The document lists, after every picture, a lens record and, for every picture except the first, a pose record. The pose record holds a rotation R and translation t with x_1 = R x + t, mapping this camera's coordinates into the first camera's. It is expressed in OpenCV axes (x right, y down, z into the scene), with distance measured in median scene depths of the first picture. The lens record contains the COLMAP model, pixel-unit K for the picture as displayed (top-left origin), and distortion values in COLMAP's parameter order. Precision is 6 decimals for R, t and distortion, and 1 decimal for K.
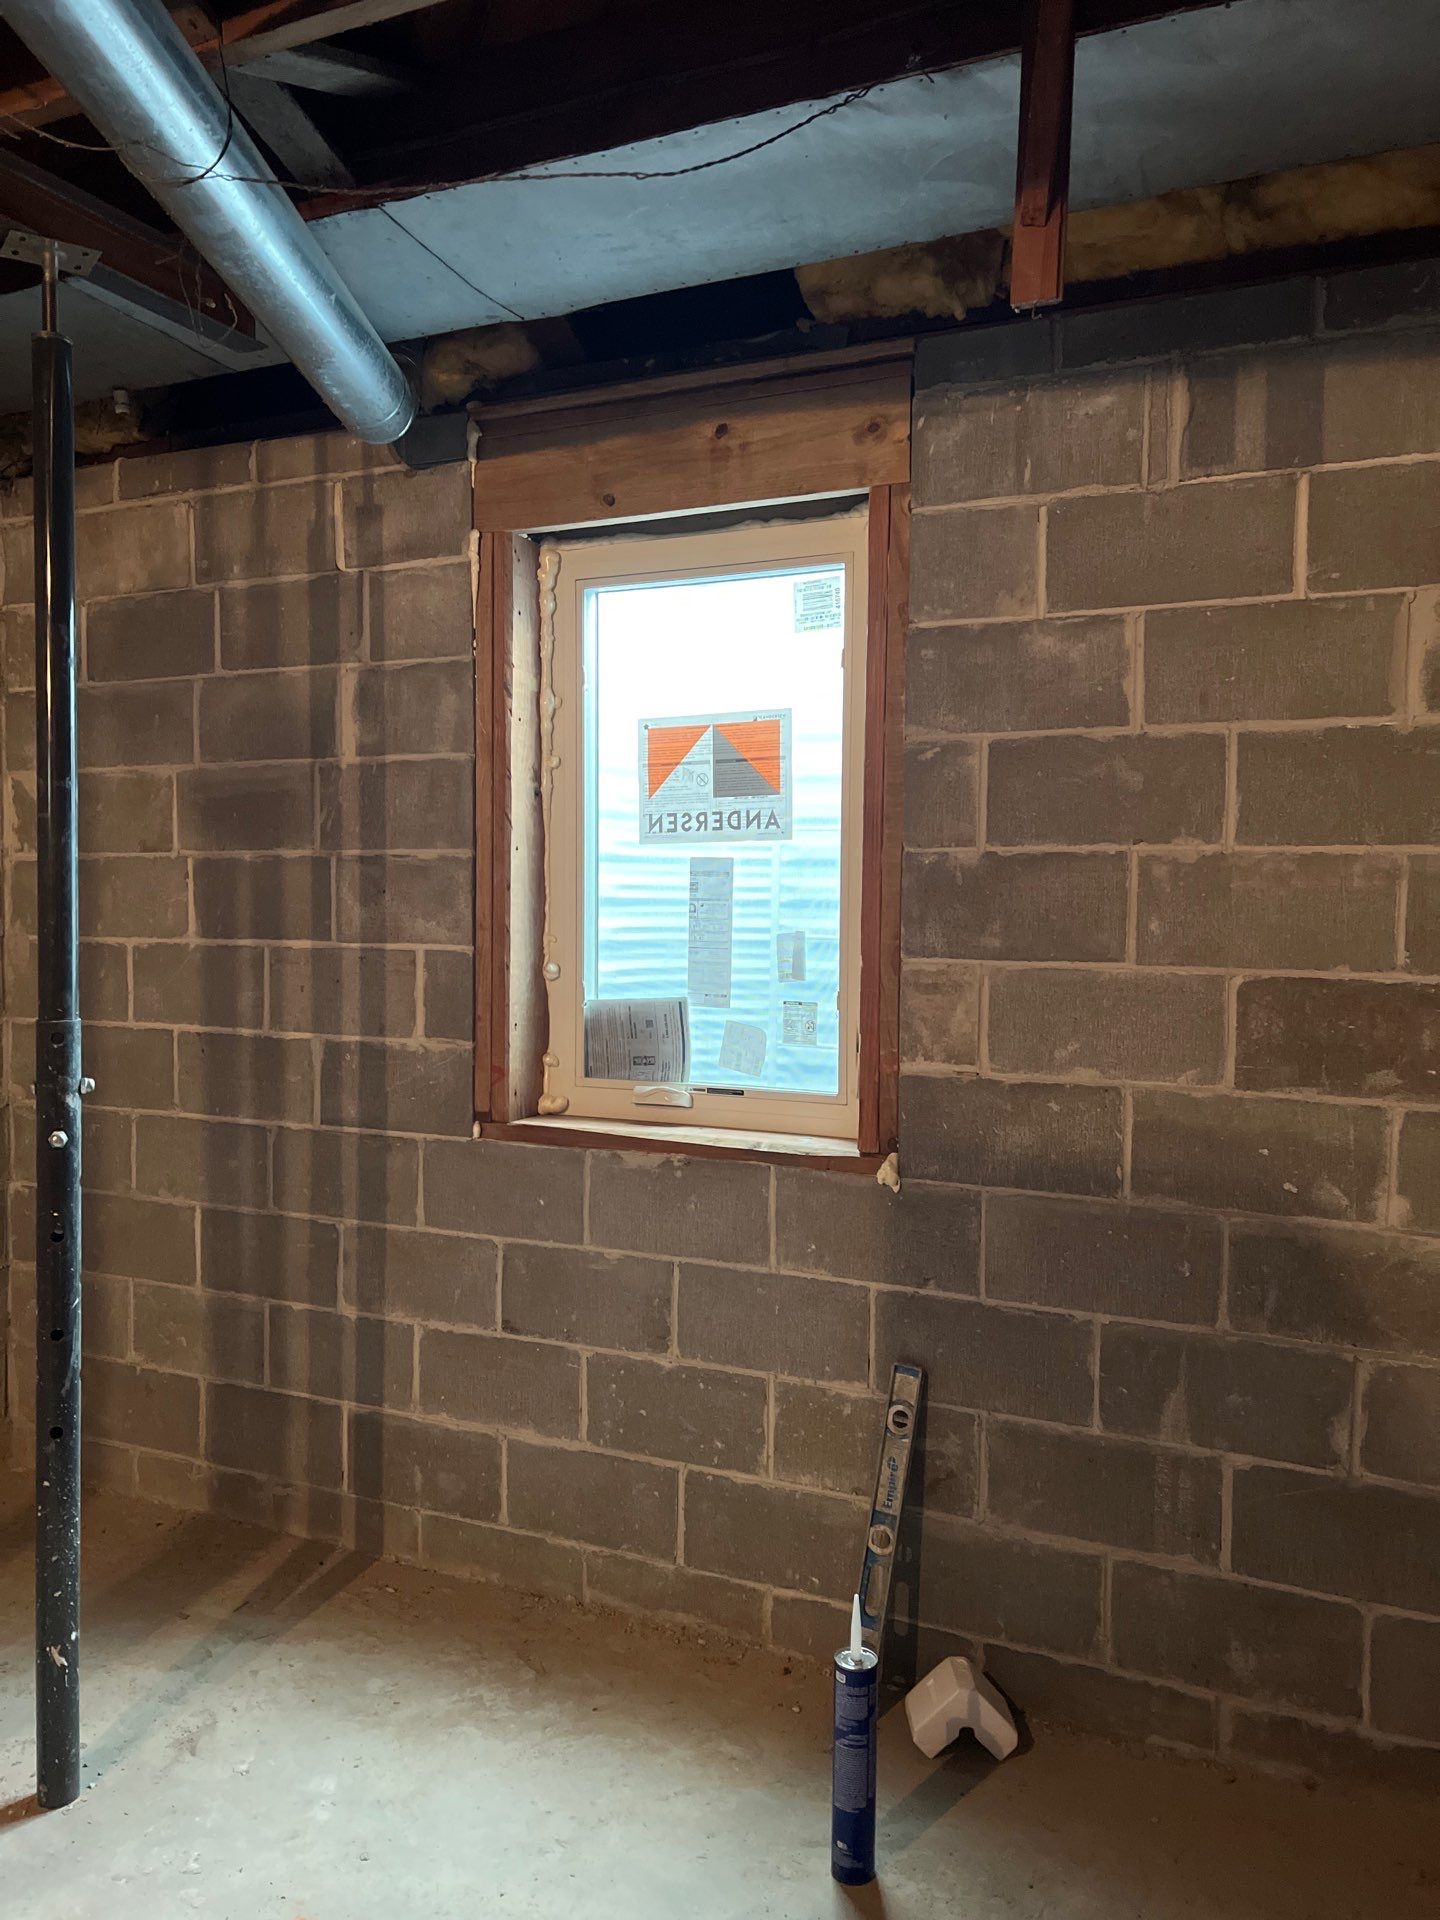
lens RADIAL K [[1433.1, 0, 727.7], [0, 1433.1, 960.3], [0, 0, 1]] dist [0.058323, -0.088464]
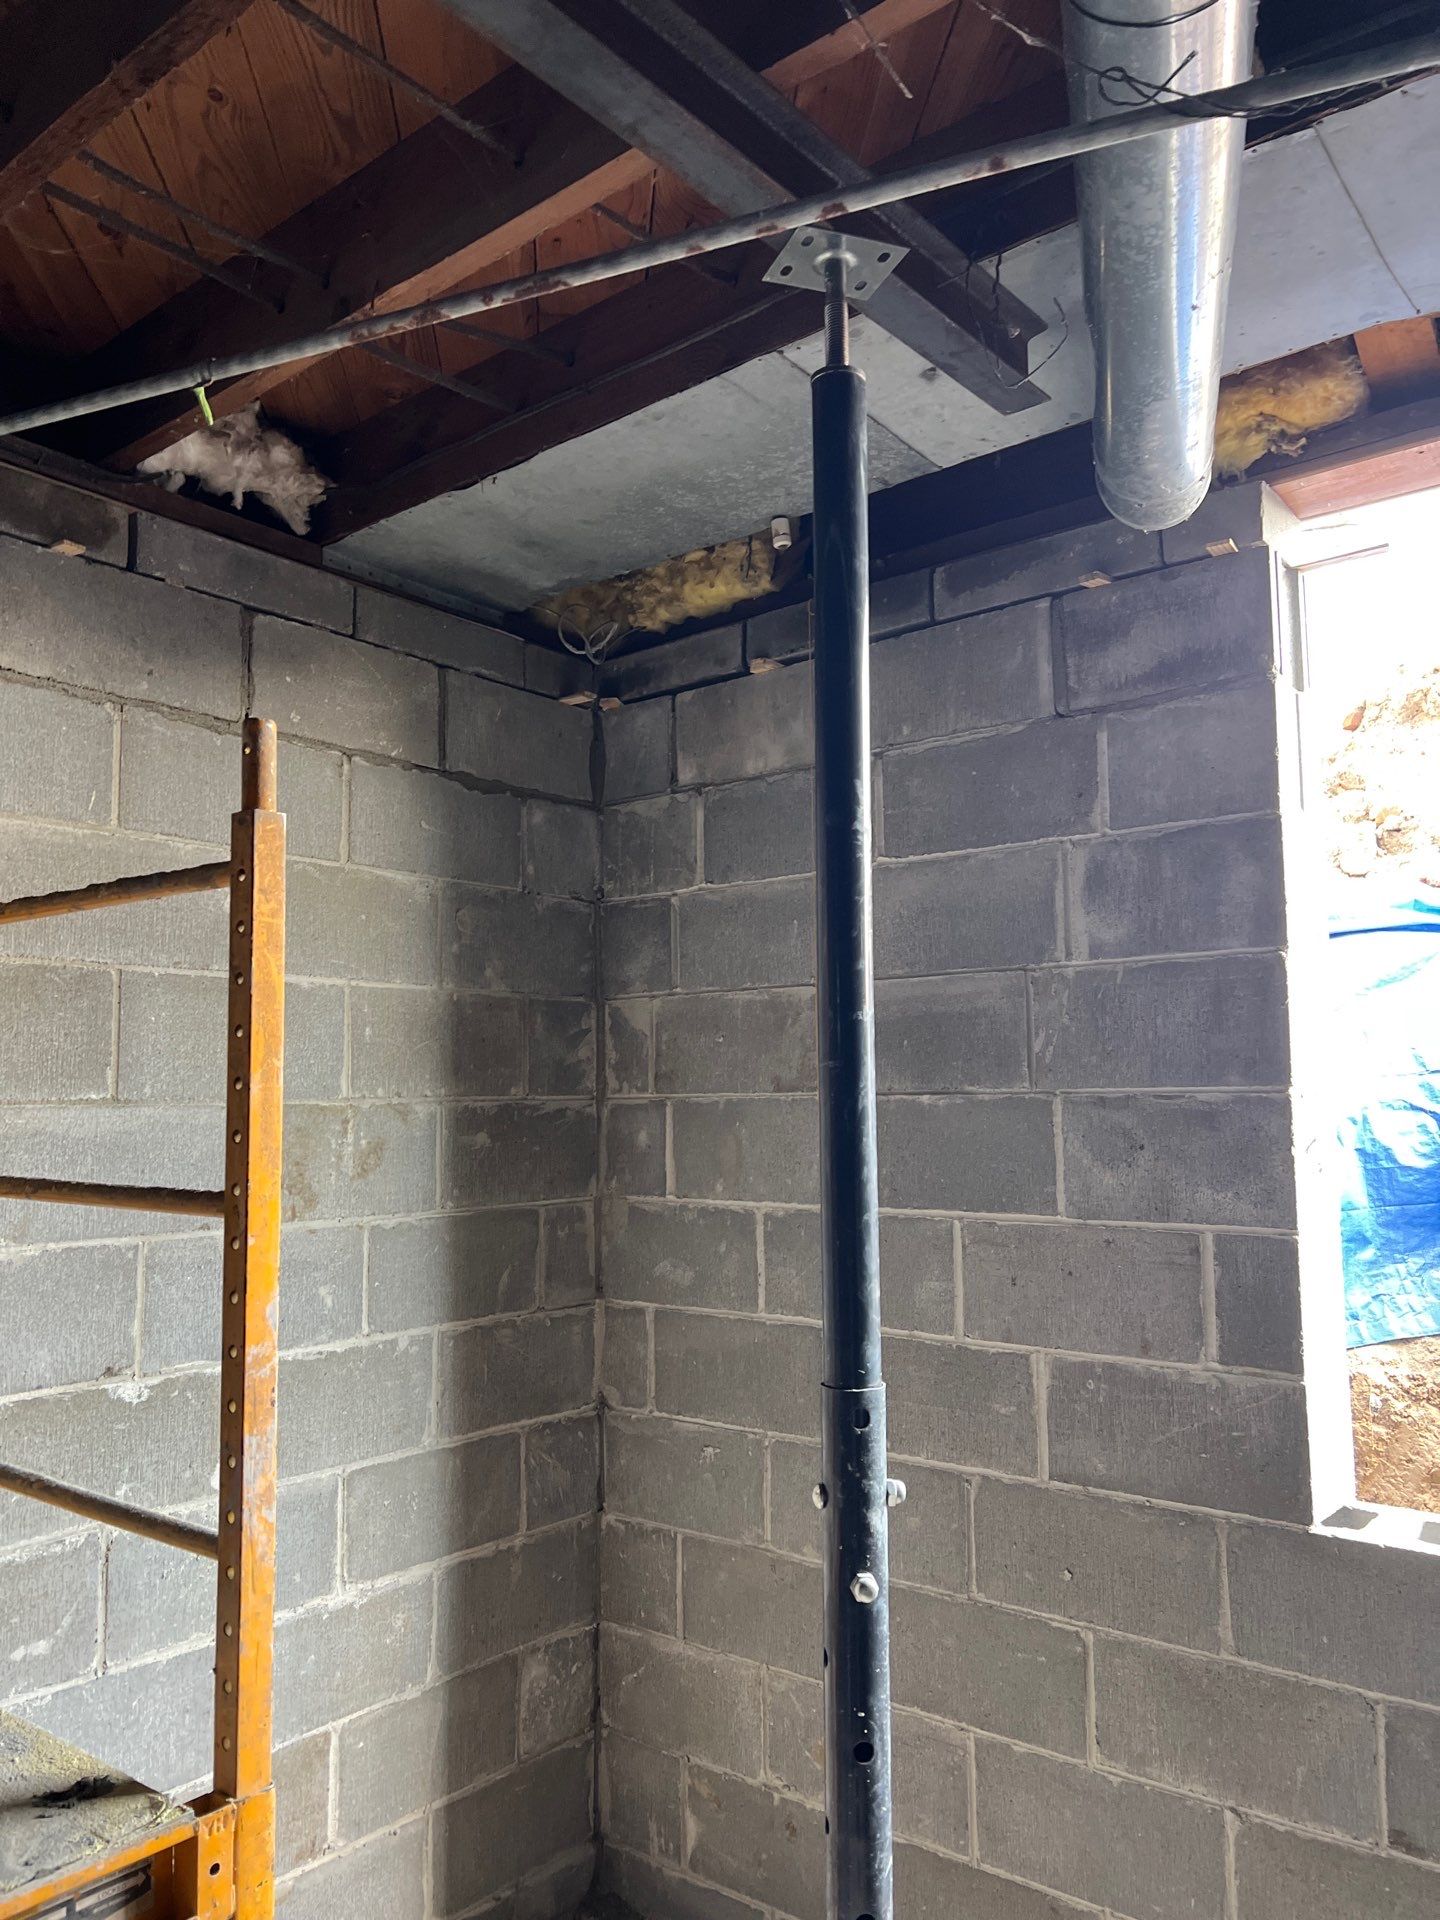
lens RADIAL K [[1433.1, 0, 713.1], [0, 1433.1, 970.0], [0, 0, 1]] dist [0.058323, -0.088464]
pose [[0.965508, -0.039029, -0.257433, -0.258357], [0.004793, 0.991199, -0.132297, -0.041685], [0.260331, 0.126499, 0.957197, 0.258648]]
